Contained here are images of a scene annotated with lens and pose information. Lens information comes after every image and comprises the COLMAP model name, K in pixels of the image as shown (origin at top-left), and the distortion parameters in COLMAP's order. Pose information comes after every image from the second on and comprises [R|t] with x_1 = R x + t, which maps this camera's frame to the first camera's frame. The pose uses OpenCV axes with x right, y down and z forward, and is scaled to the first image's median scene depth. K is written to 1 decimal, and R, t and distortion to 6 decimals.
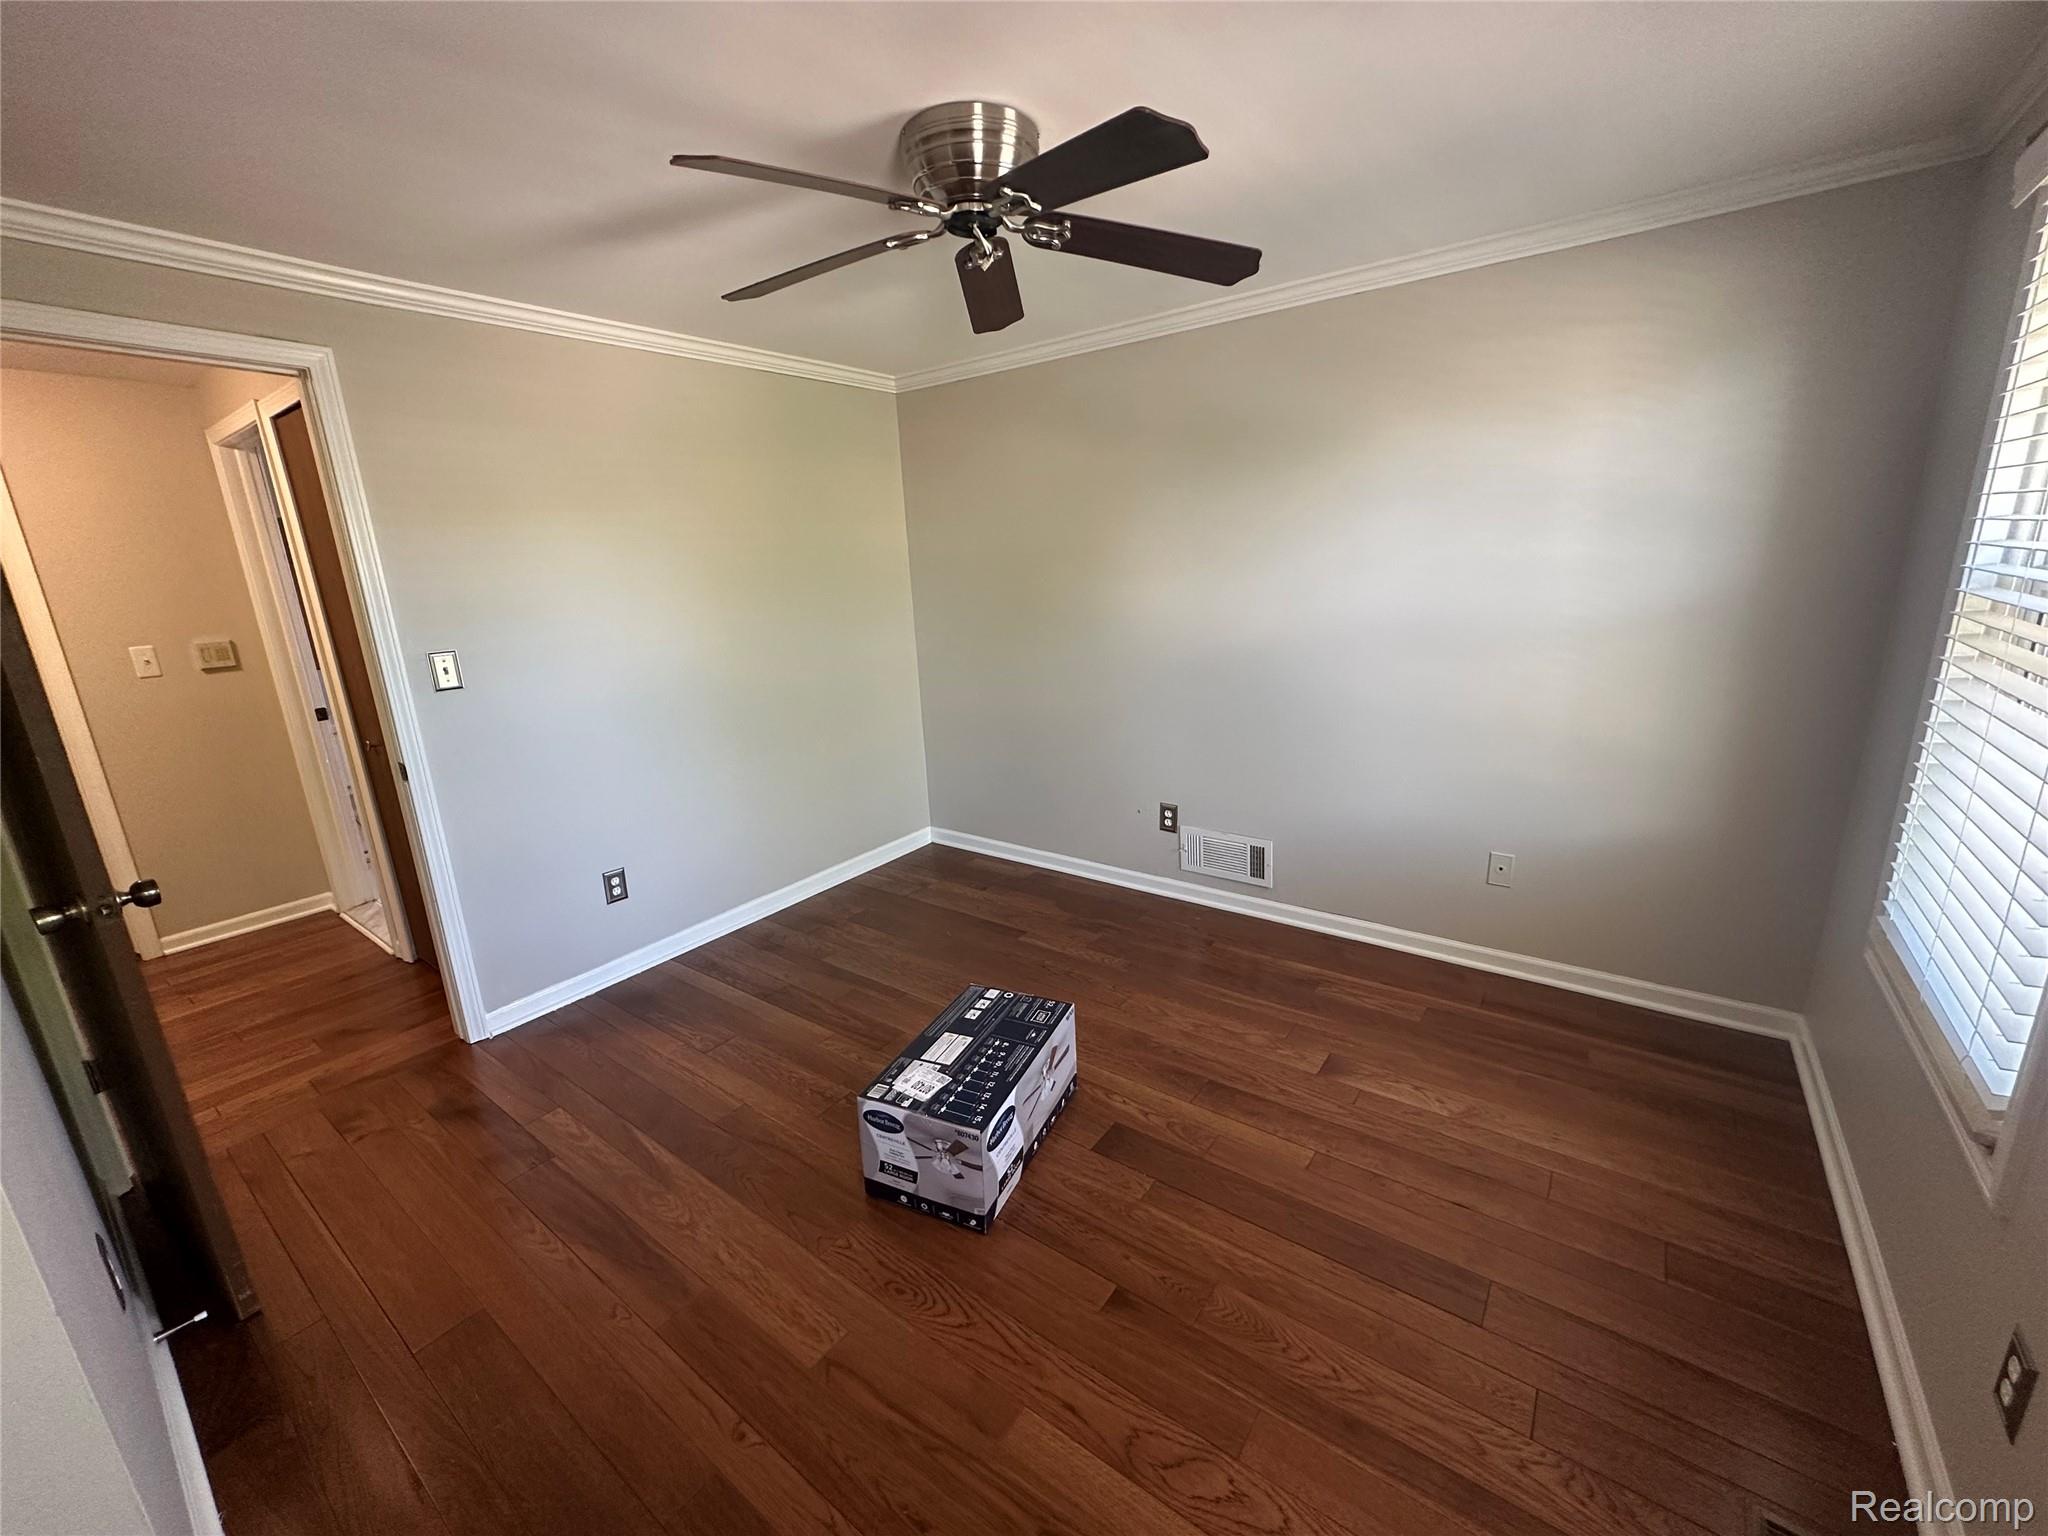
lens RADIAL K [[814.6, 0, 1021.6], [0, 814.6, 766.0], [0, 0, 1]] dist [-0.001608, 0.000329]
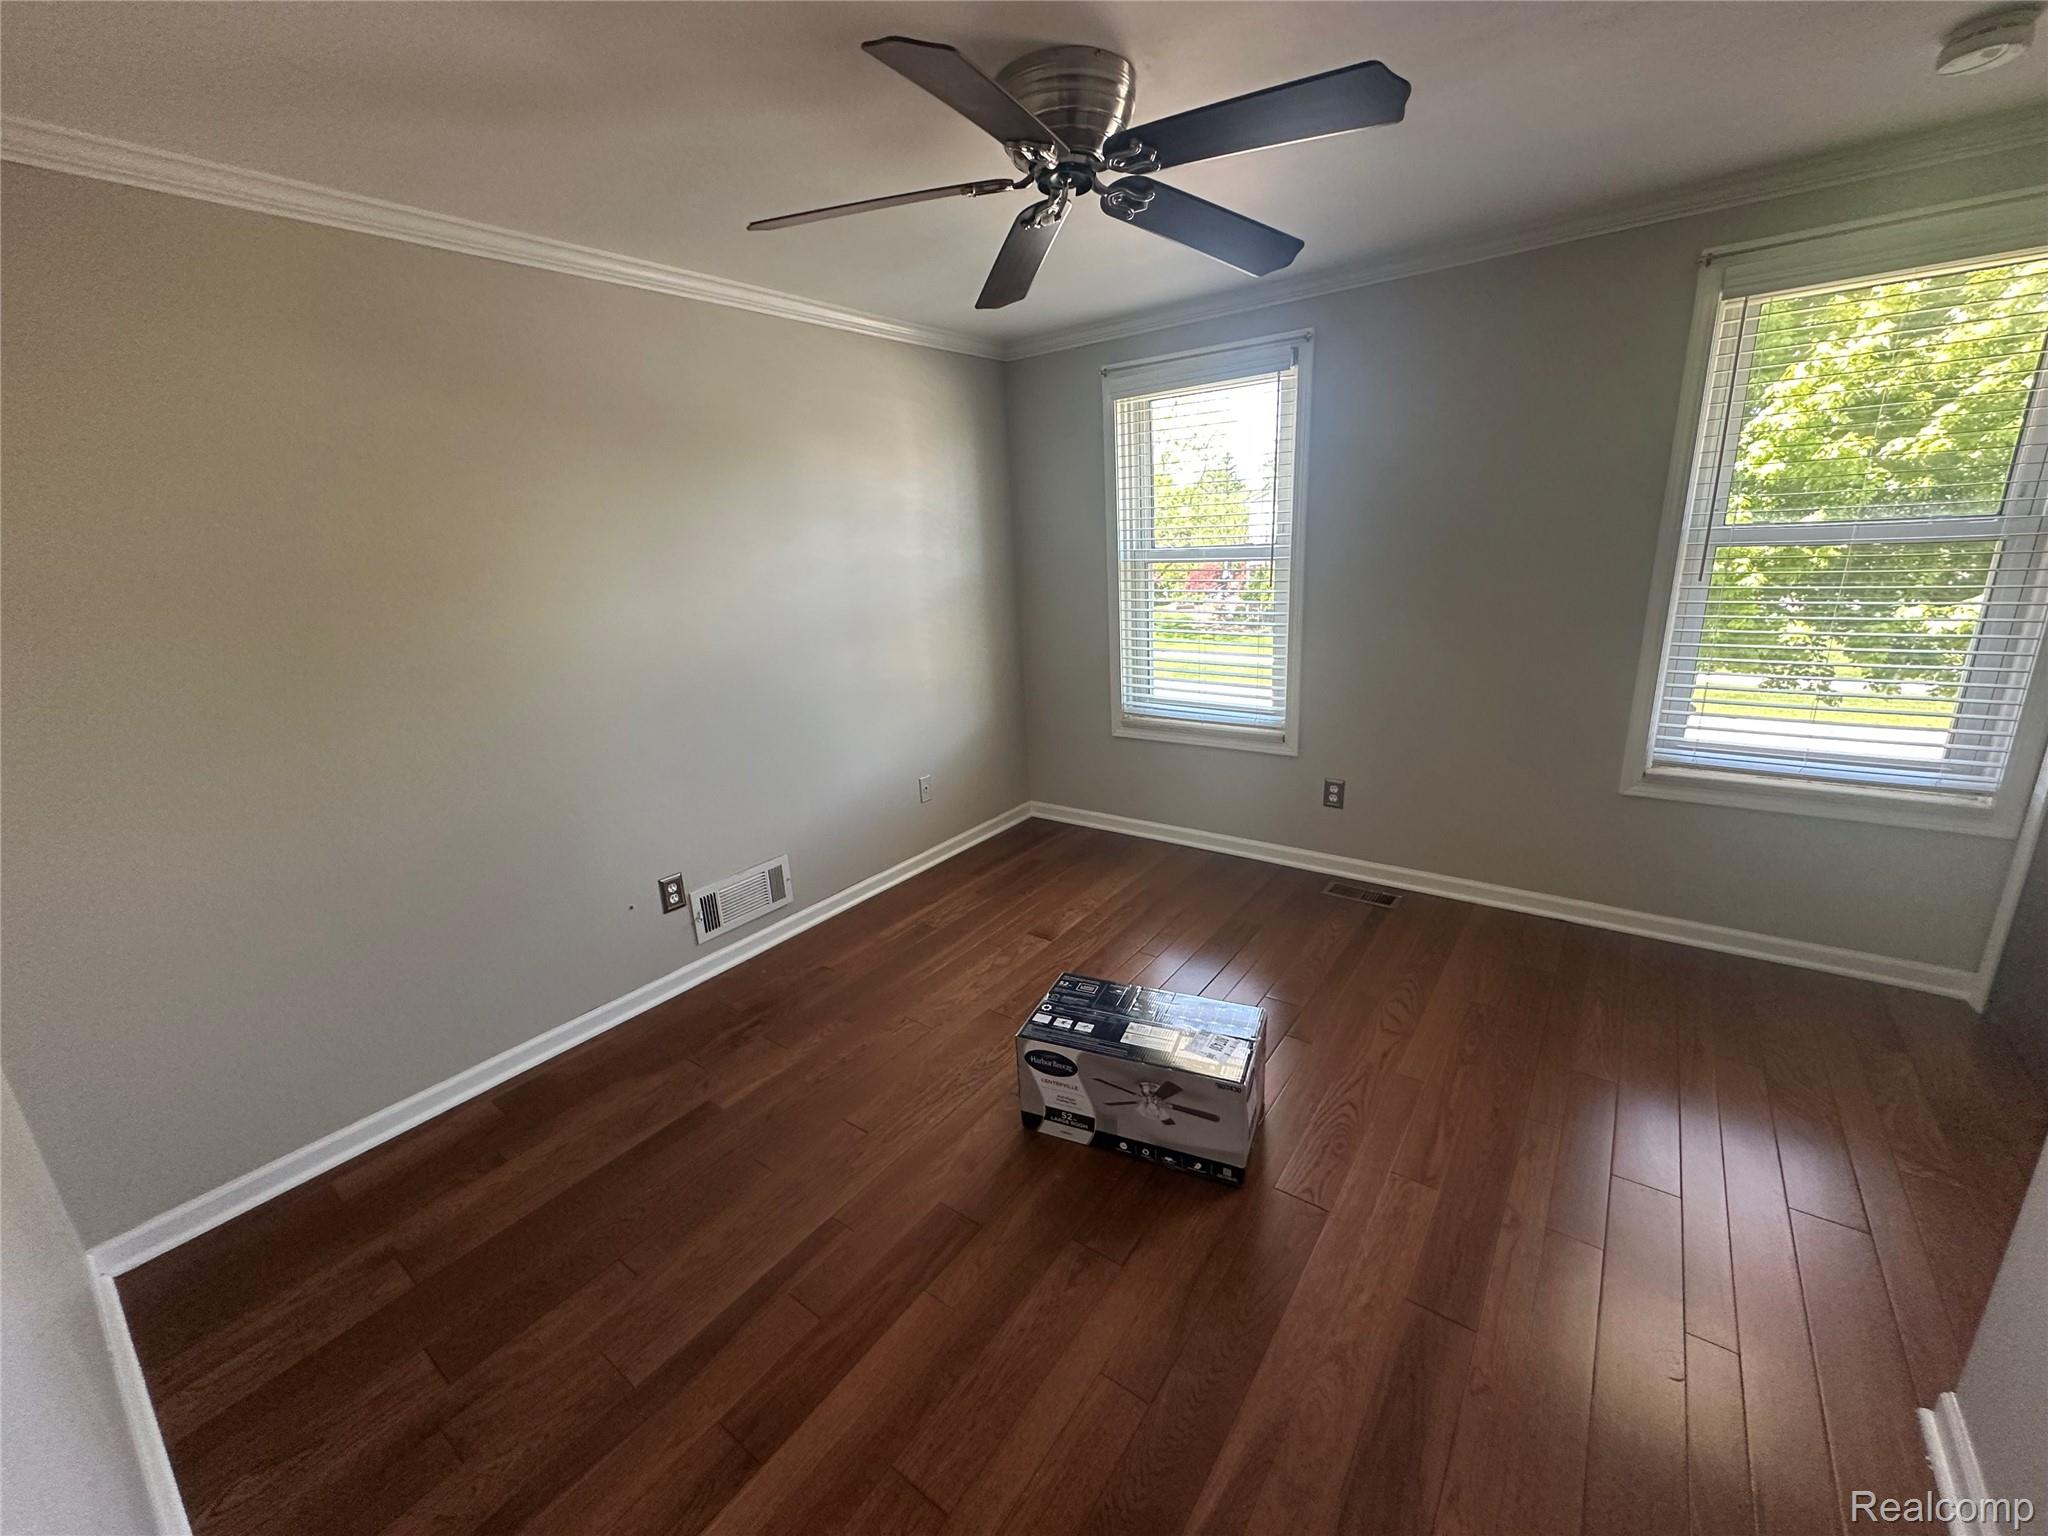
lens RADIAL K [[814.6, 0, 1021.6], [0, 814.6, 766.0], [0, 0, 1]] dist [-0.001608, 0.000329]
pose [[0.004307, -0.230726, 0.973009, -0.703337], [0.302919, 0.927603, 0.218618, -0.152618], [-0.953007, 0.293801, 0.073886, 0.721470]]
